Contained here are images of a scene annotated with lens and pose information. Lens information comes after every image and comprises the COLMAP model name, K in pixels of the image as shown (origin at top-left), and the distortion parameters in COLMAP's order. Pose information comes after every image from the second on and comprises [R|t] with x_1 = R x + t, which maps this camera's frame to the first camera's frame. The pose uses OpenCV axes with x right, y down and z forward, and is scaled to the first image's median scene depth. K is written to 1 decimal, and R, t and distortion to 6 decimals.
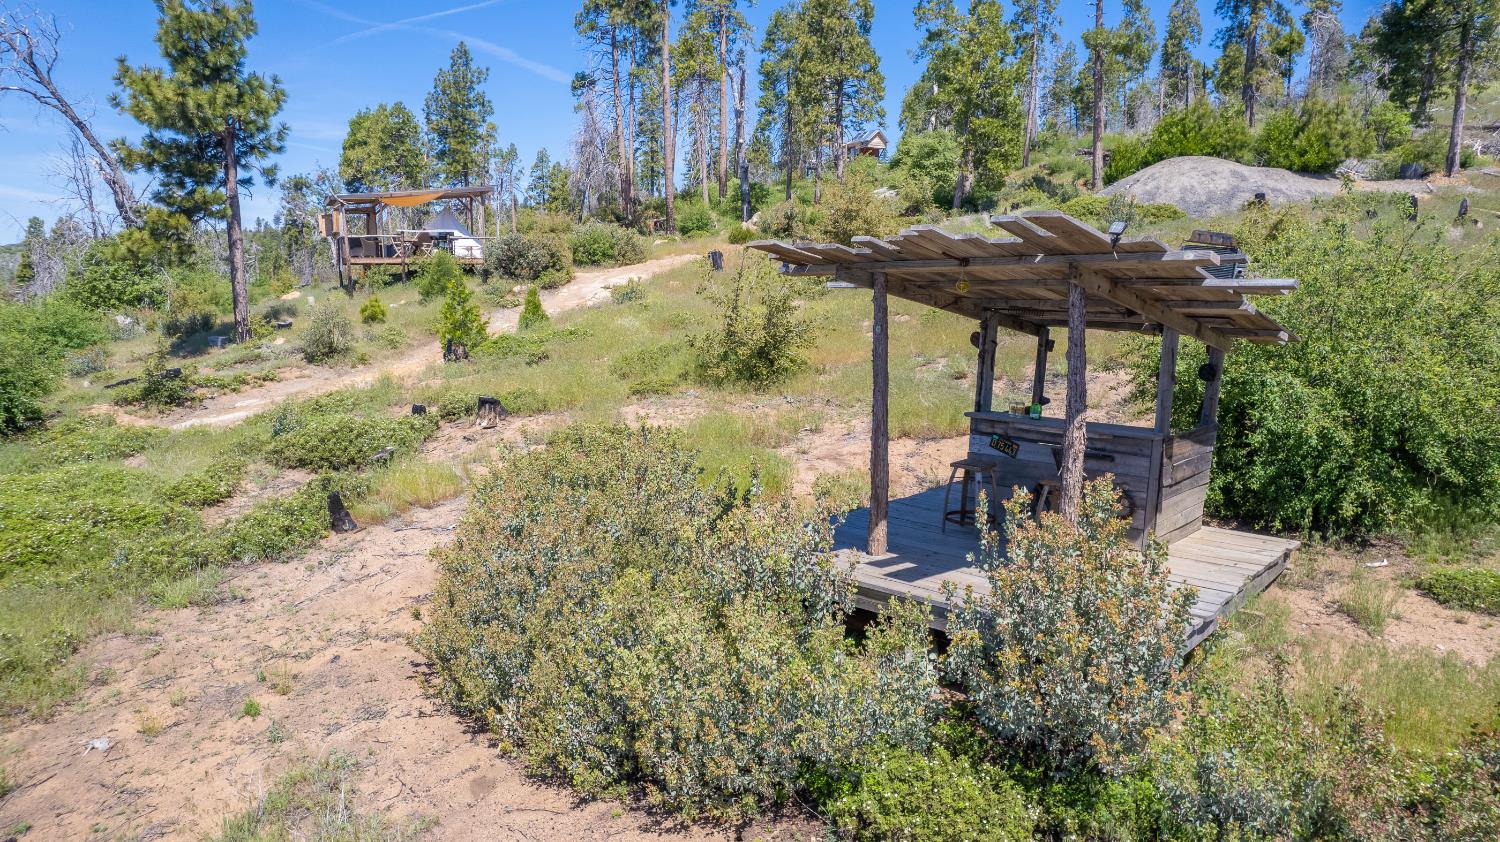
lens RADIAL K [[954.5, 0, 754.7], [0, 954.5, 422.1], [0, 0, 1]] dist [-0.078006, 0.068186]
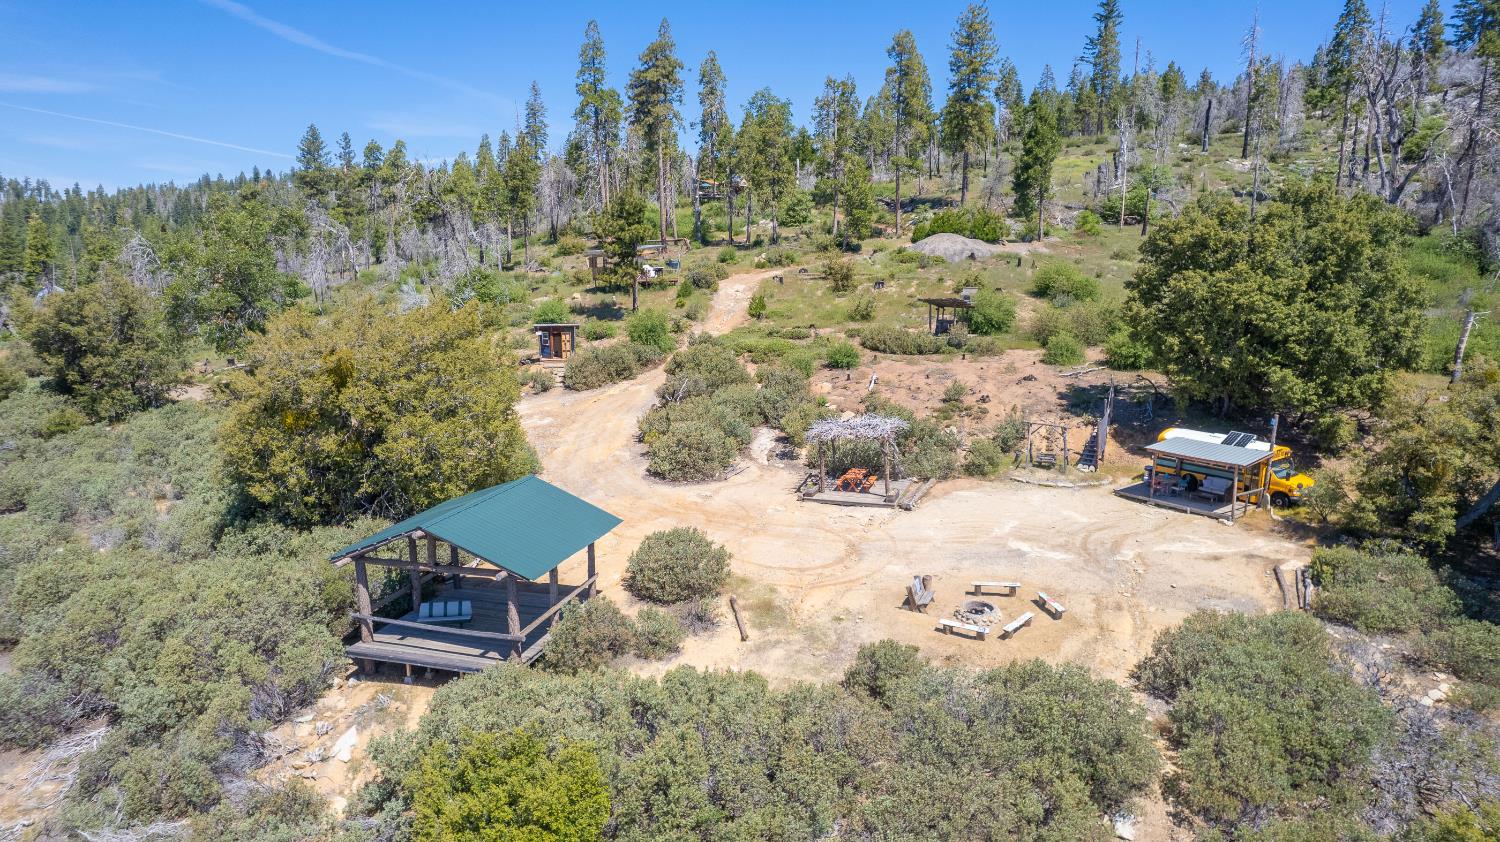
lens RADIAL K [[954.5, 0, 754.1], [0, 954.5, 420.3], [0, 0, 1]] dist [-0.078006, 0.068186]
pose [[0.965032, -0.049076, 0.257499, -0.727388], [0.041828, 0.998561, 0.033557, 0.108954], [-0.258775, -0.021613, 0.965696, -1.360291]]
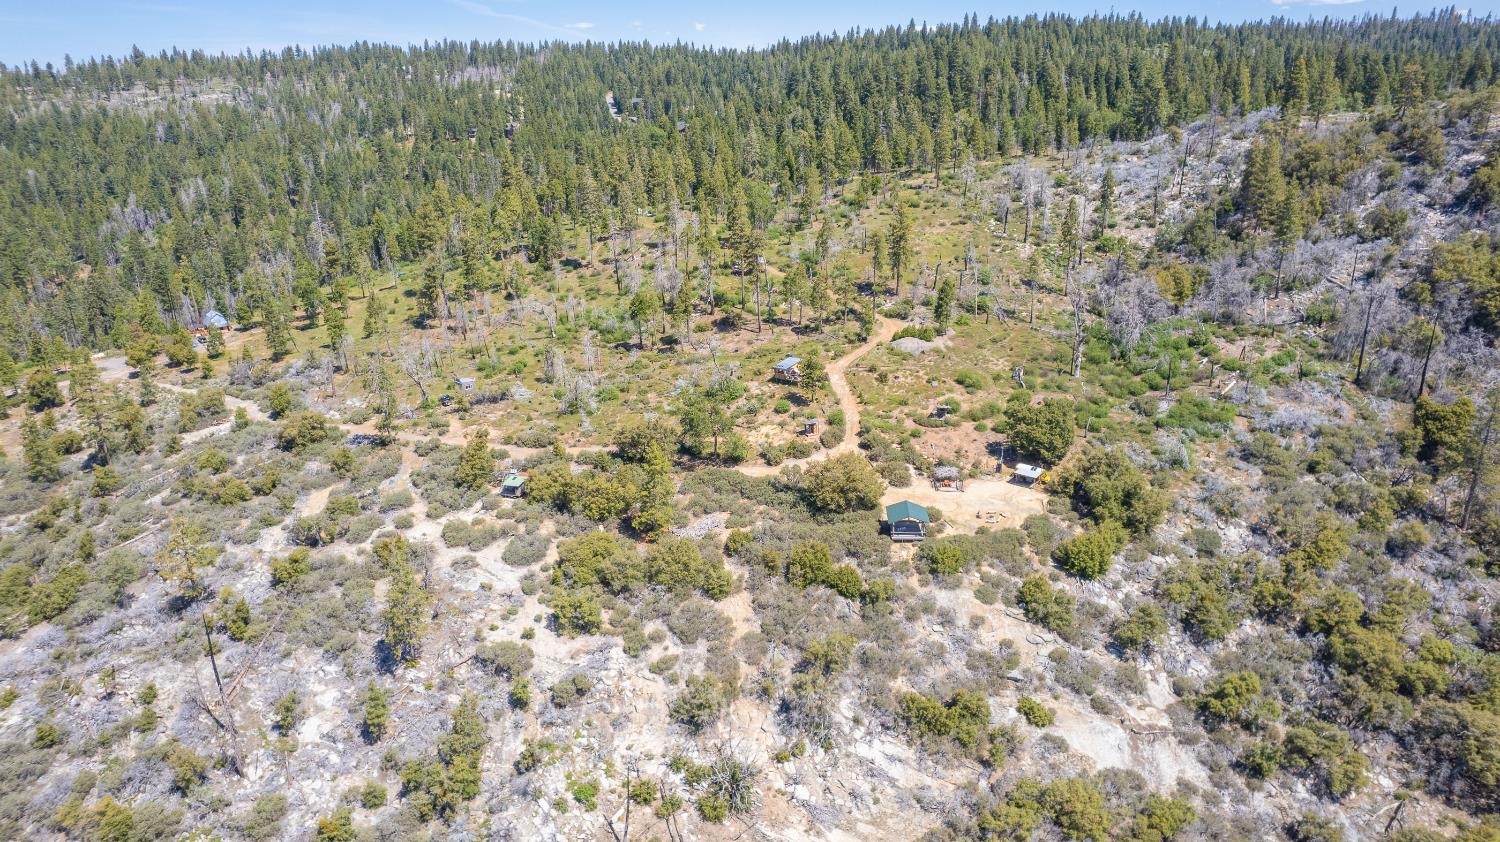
lens RADIAL K [[954.5, 0, 751.5], [0, 954.5, 425.9], [0, 0, 1]] dist [-0.078006, 0.068186]
pose [[0.881419, -0.175845, 0.438383, -3.162503], [0.086986, 0.972674, 0.215265, -1.142083], [-0.464257, -0.151605, 0.872629, -3.873585]]
